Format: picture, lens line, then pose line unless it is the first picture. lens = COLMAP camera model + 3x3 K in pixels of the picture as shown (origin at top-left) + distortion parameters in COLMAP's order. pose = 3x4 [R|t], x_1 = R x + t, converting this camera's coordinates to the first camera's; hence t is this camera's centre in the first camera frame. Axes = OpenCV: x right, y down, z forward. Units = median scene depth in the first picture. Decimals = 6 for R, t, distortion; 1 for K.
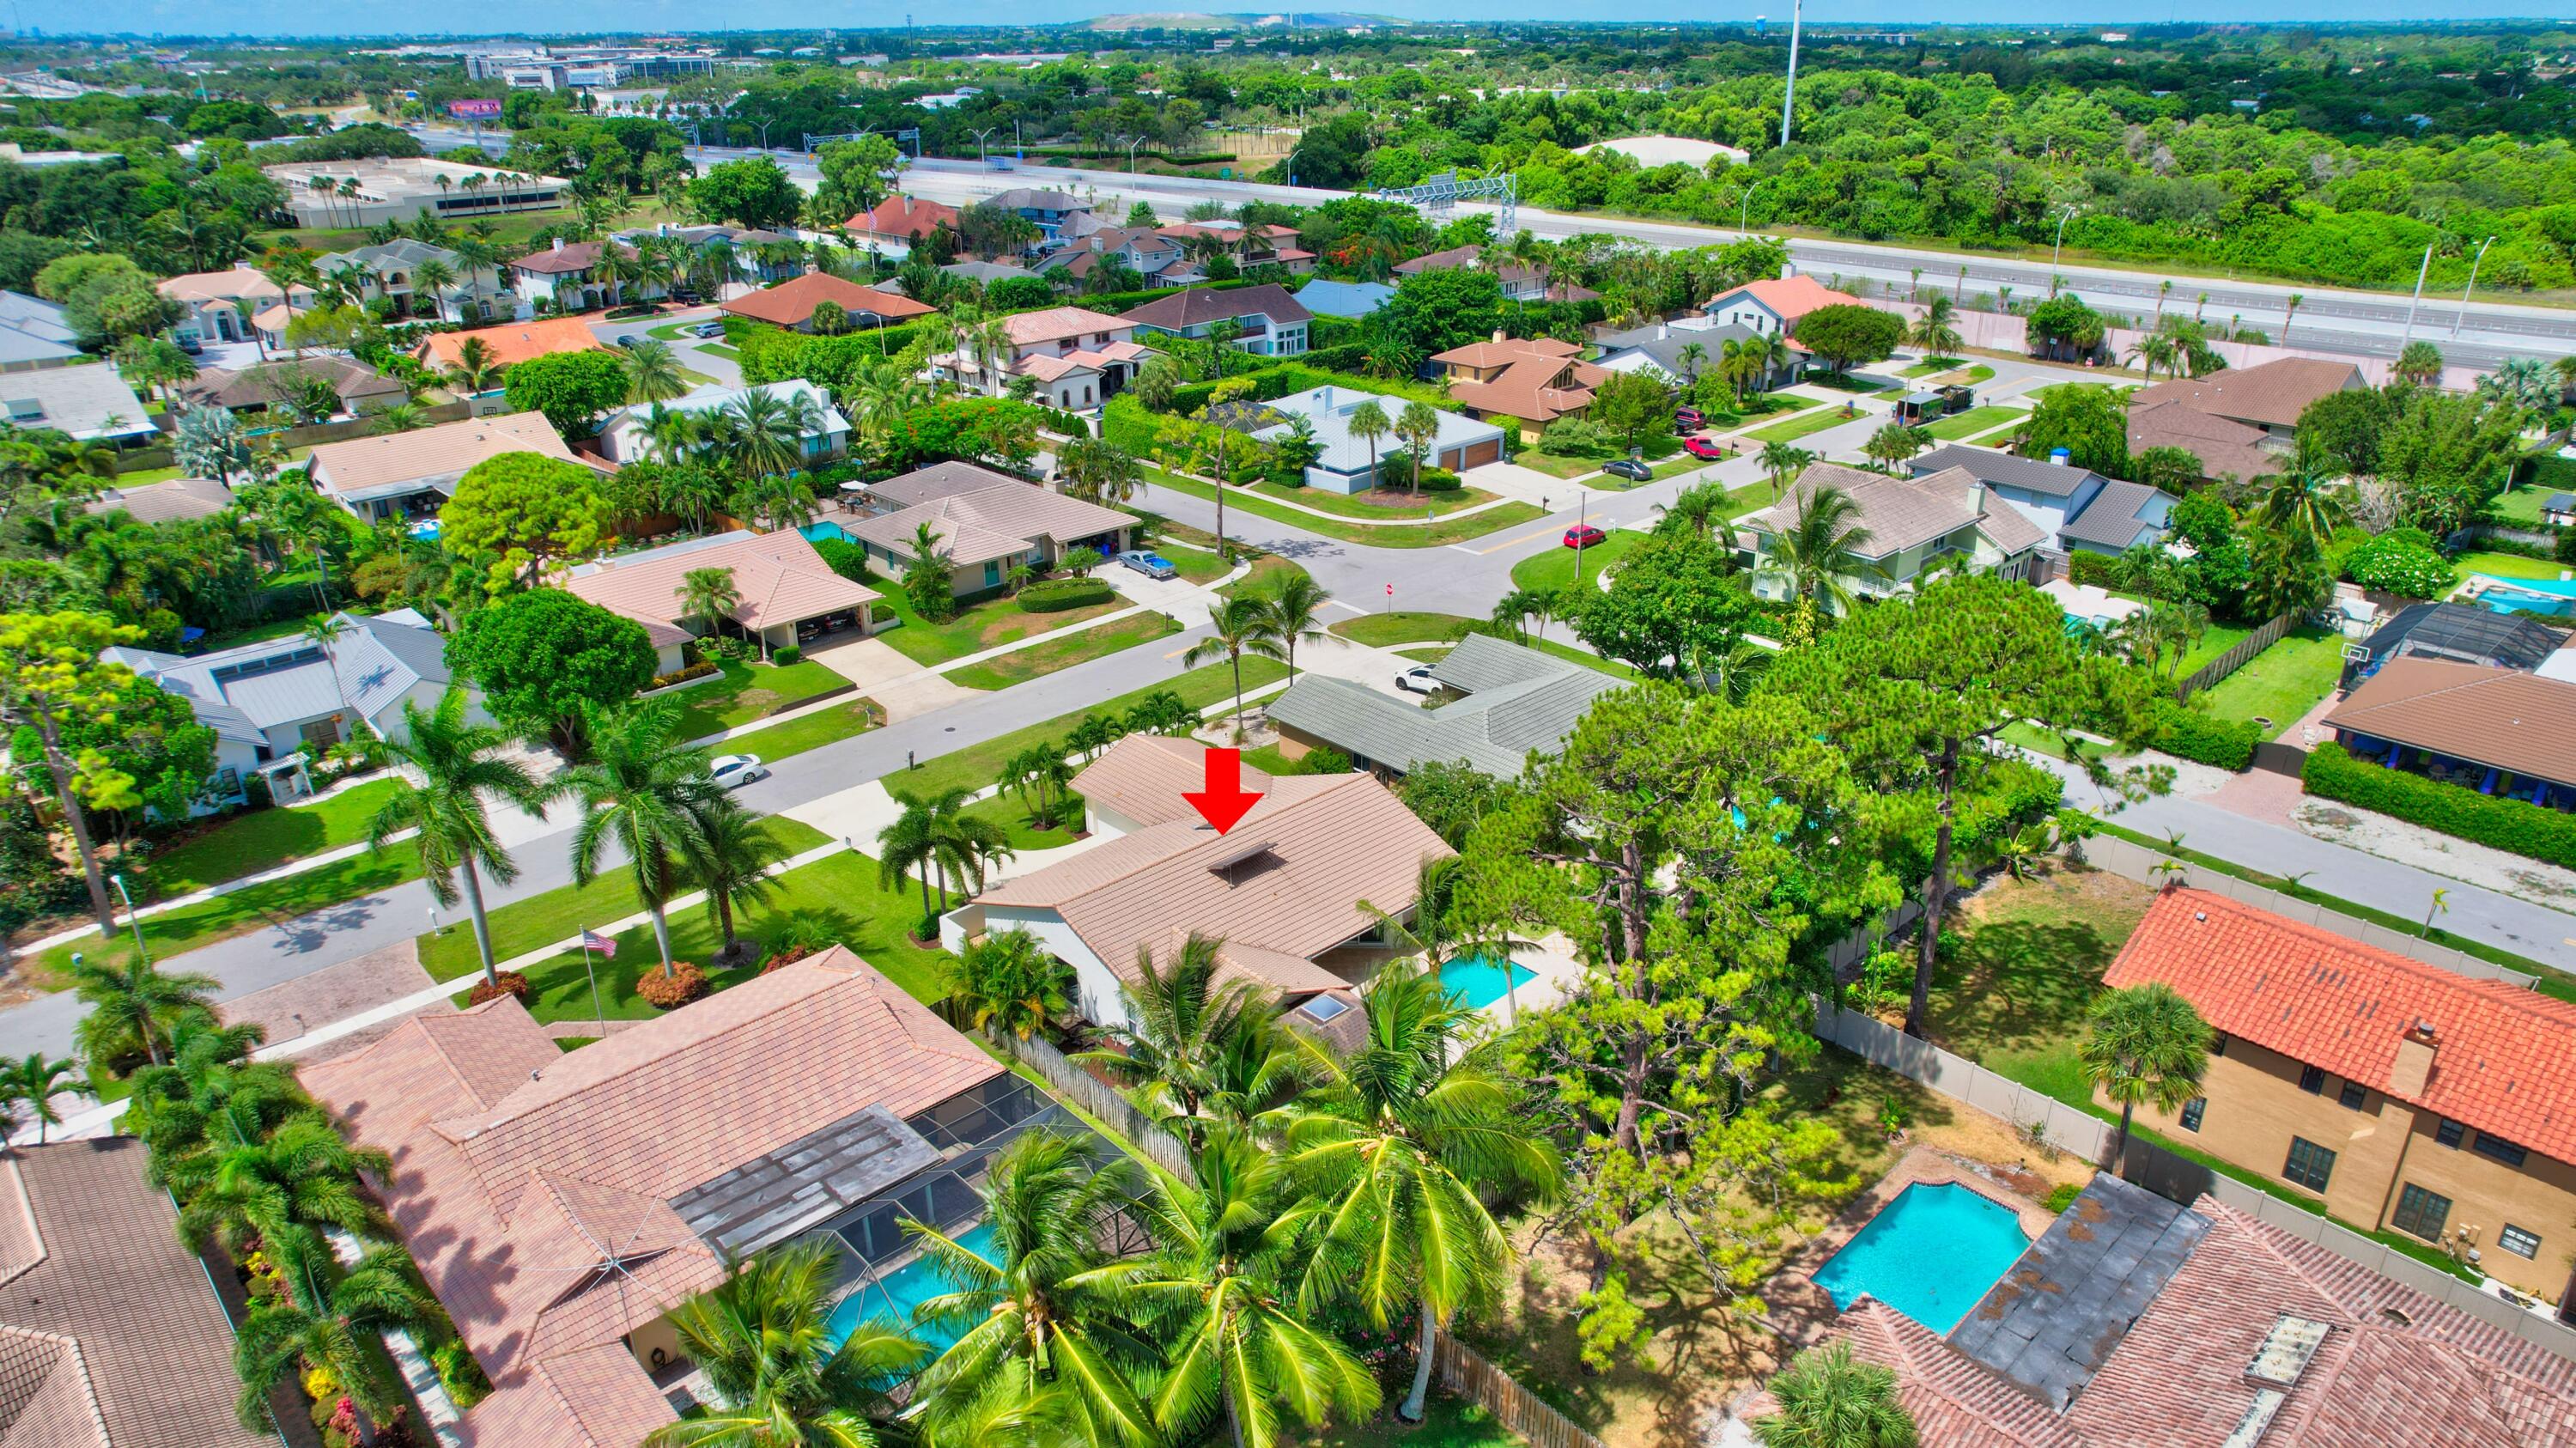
lens RADIAL K [[1647.7, 0, 1280.4], [0, 1647.7, 726.2], [0, 0, 1]] dist [-0.076858, 0.064828]
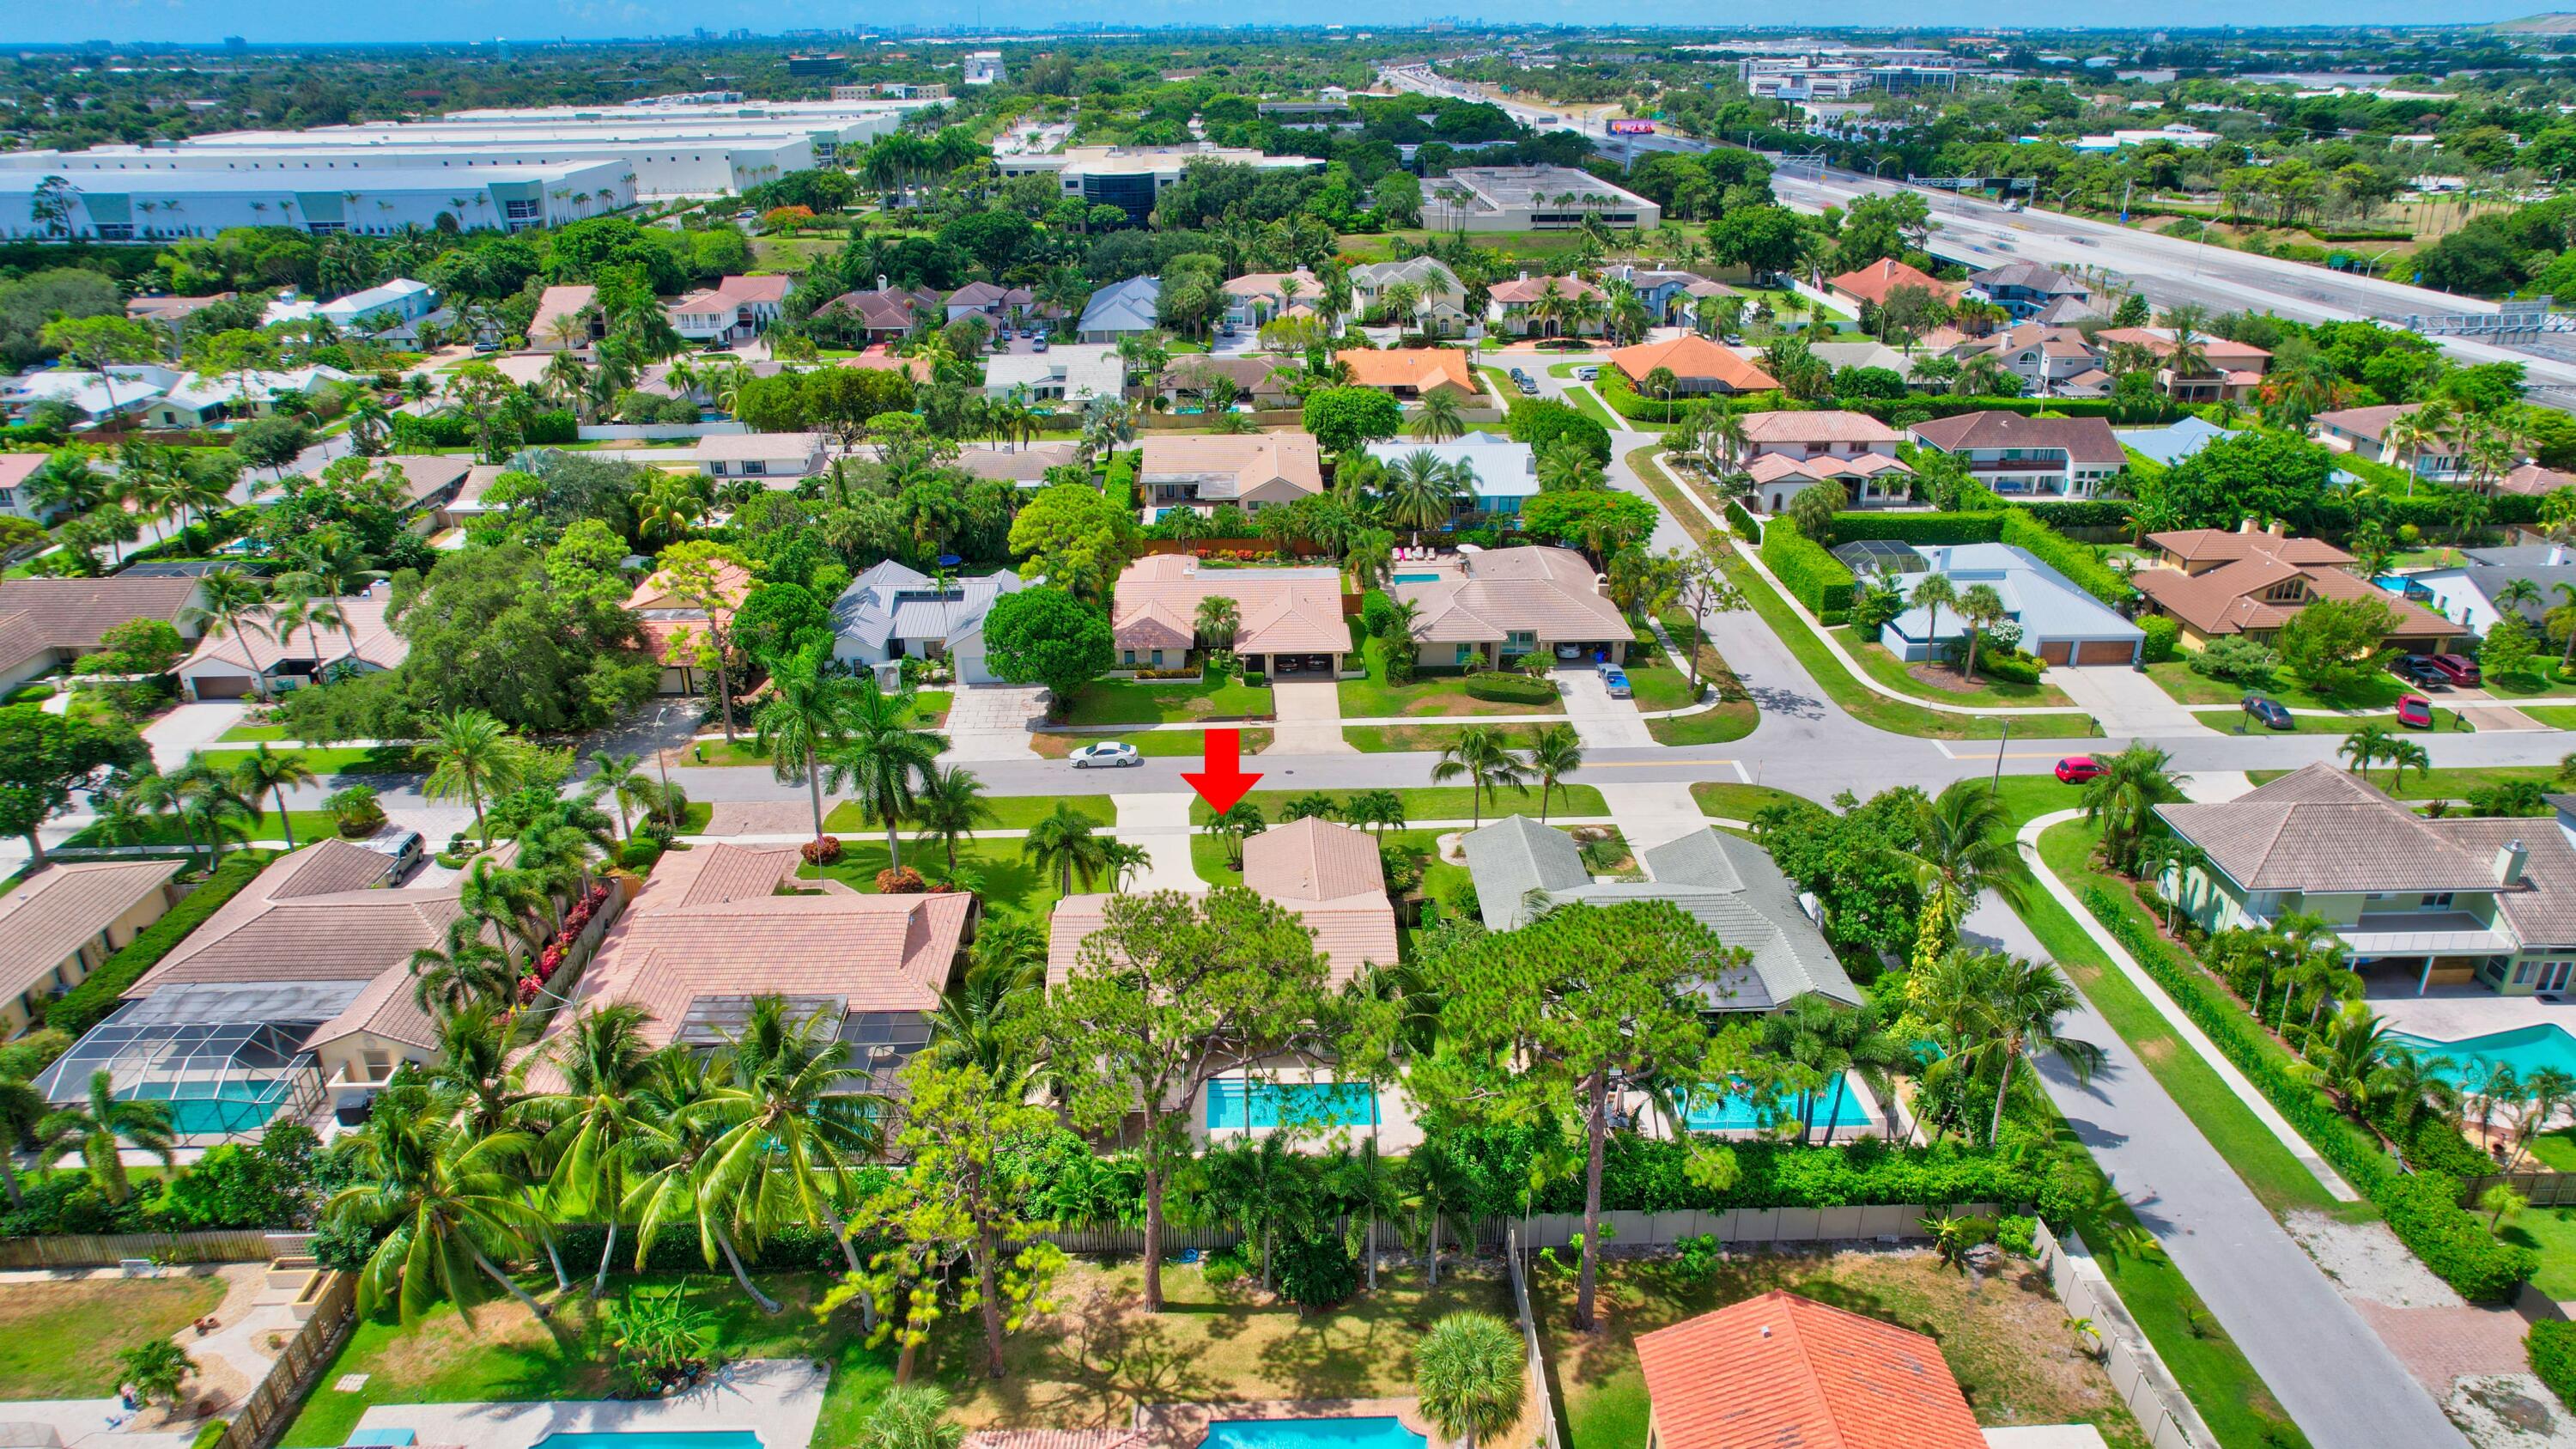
lens RADIAL K [[1647.8, 0, 1280.4], [0, 1647.8, 726.7], [0, 0, 1]] dist [-0.076858, 0.064828]
pose [[0.746392, 0.265035, -0.610455, 0.384320], [-0.262409, 0.960167, 0.096023, -0.106144], [0.611589, 0.088519, 0.786208, 0.028841]]
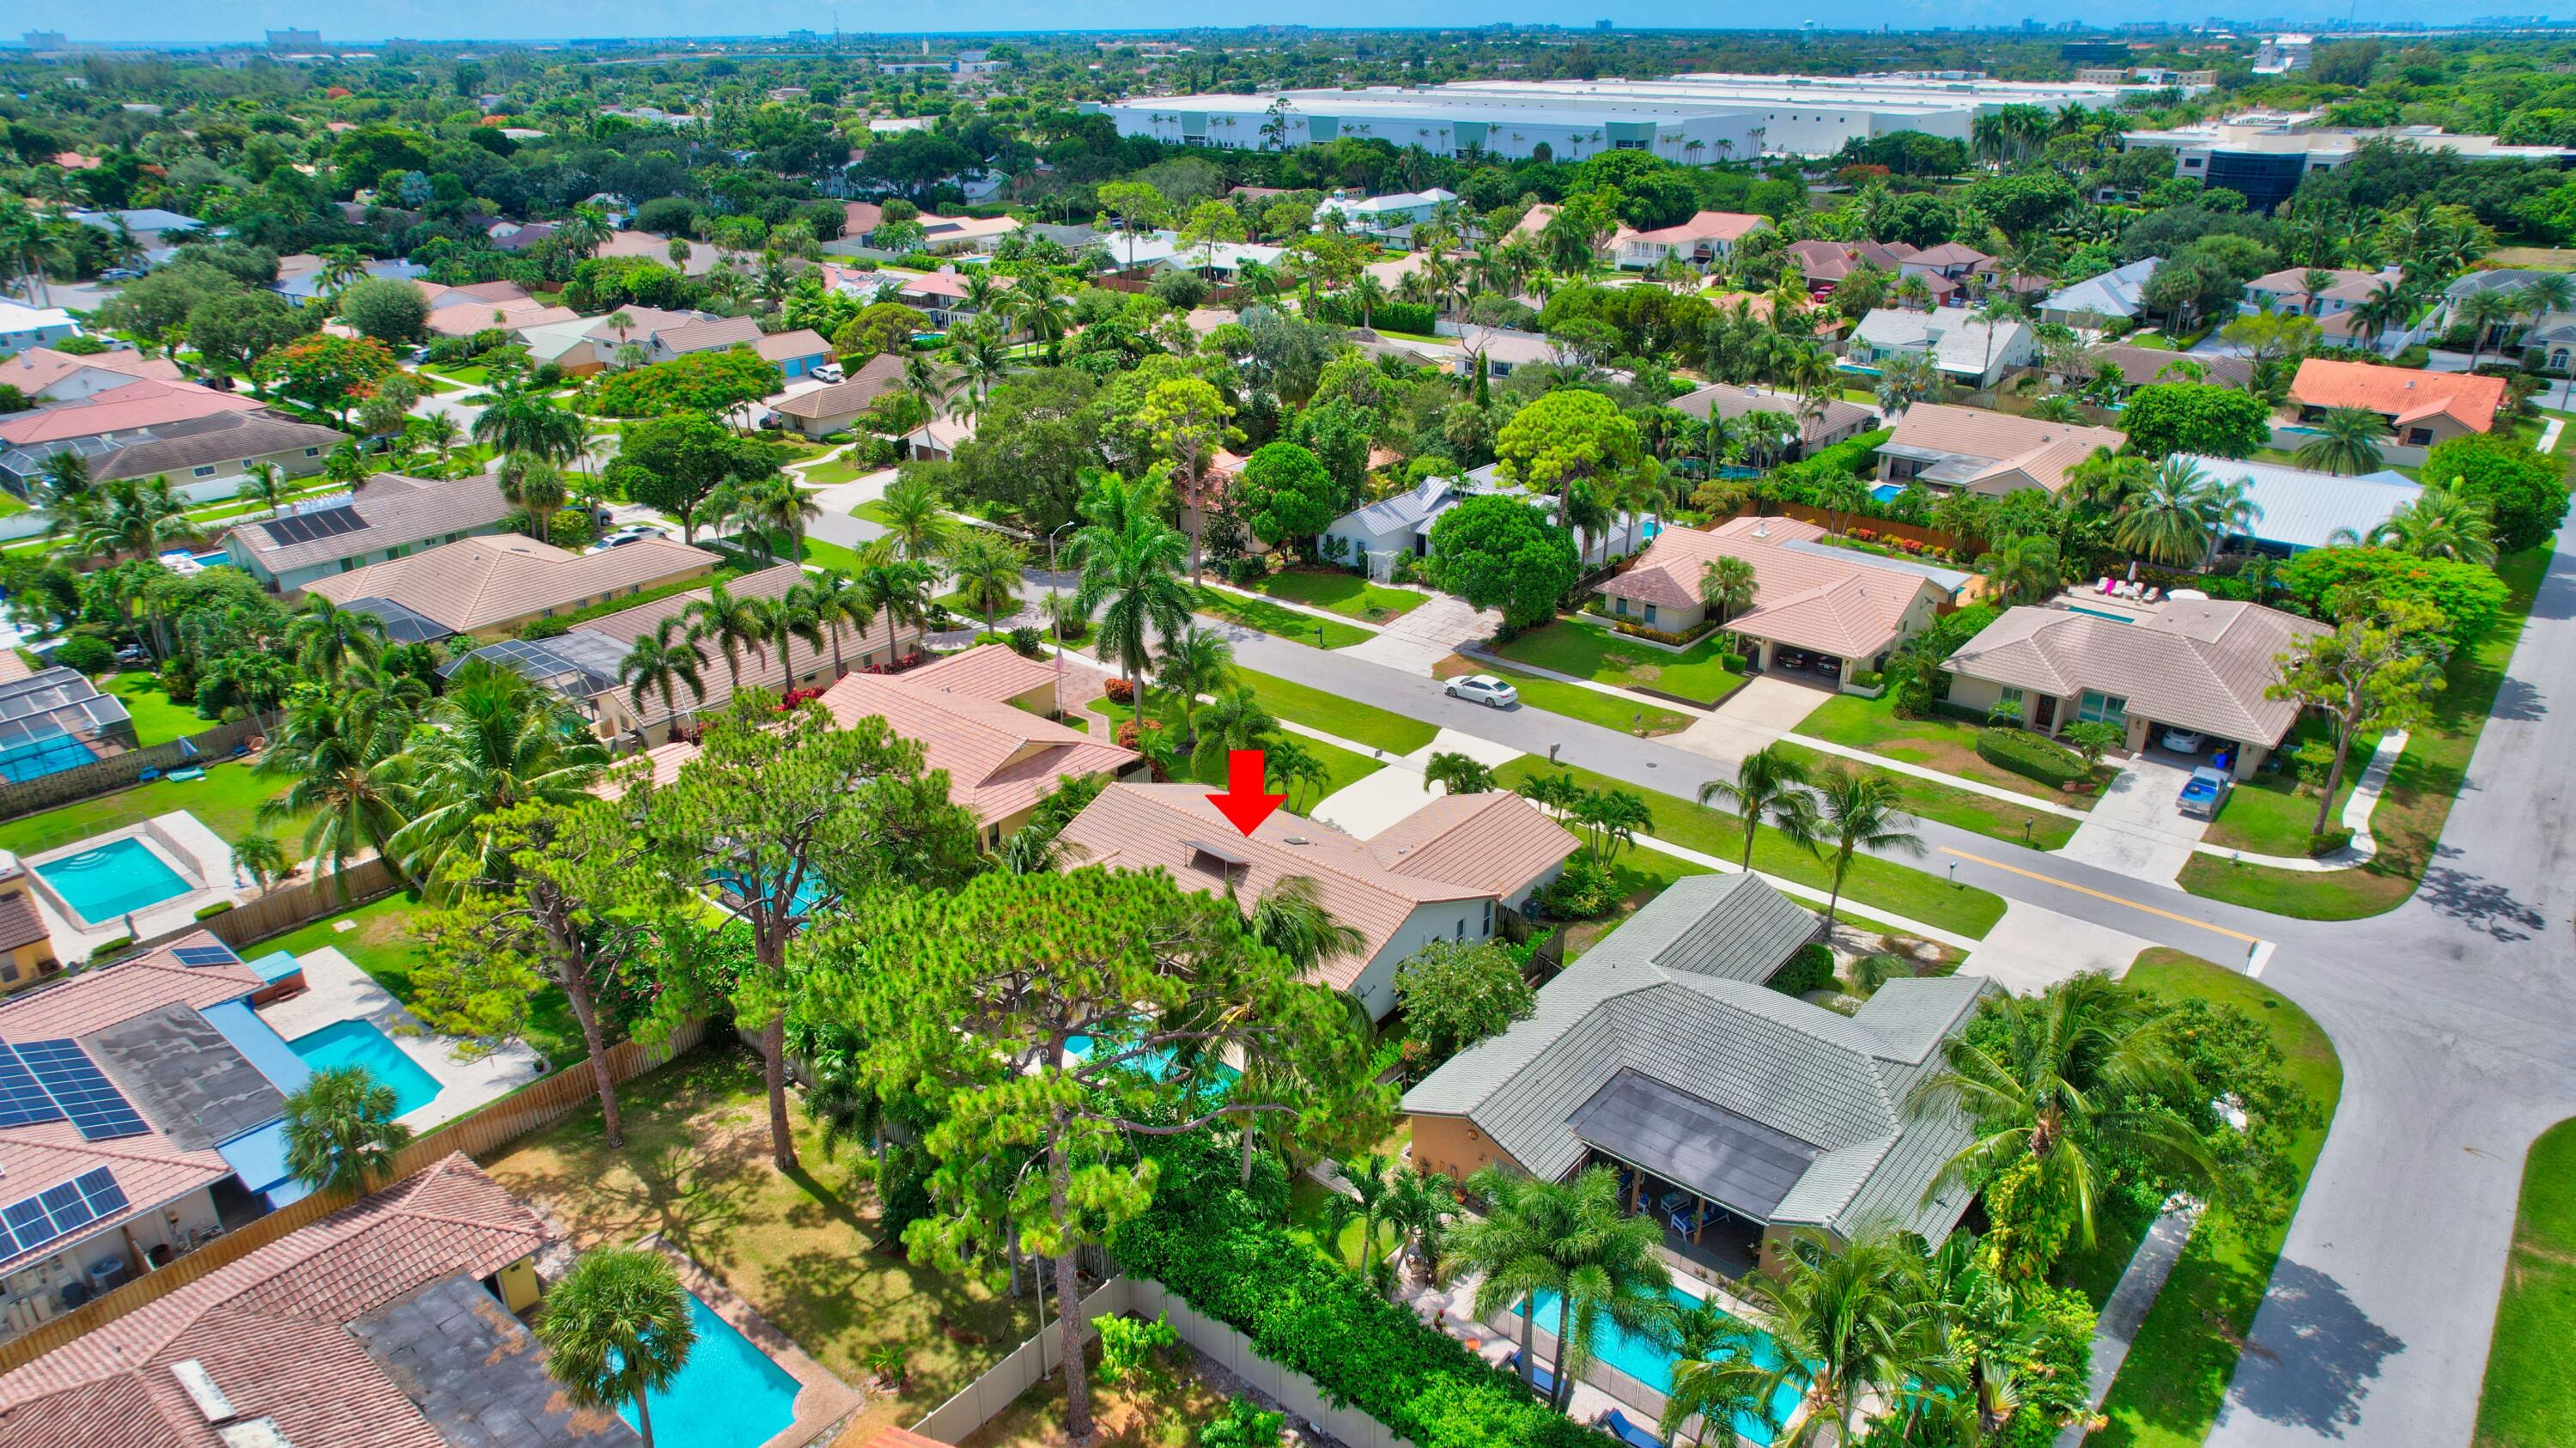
lens RADIAL K [[1647.7, 0, 1280.4], [0, 1647.7, 726.2], [0, 0, 1]] dist [-0.076858, 0.064828]
pose [[0.117055, 0.399200, -0.909361, 0.475900], [-0.390323, 0.860464, 0.327492, -0.183712], [0.913207, 0.316610, 0.256538, 0.395124]]
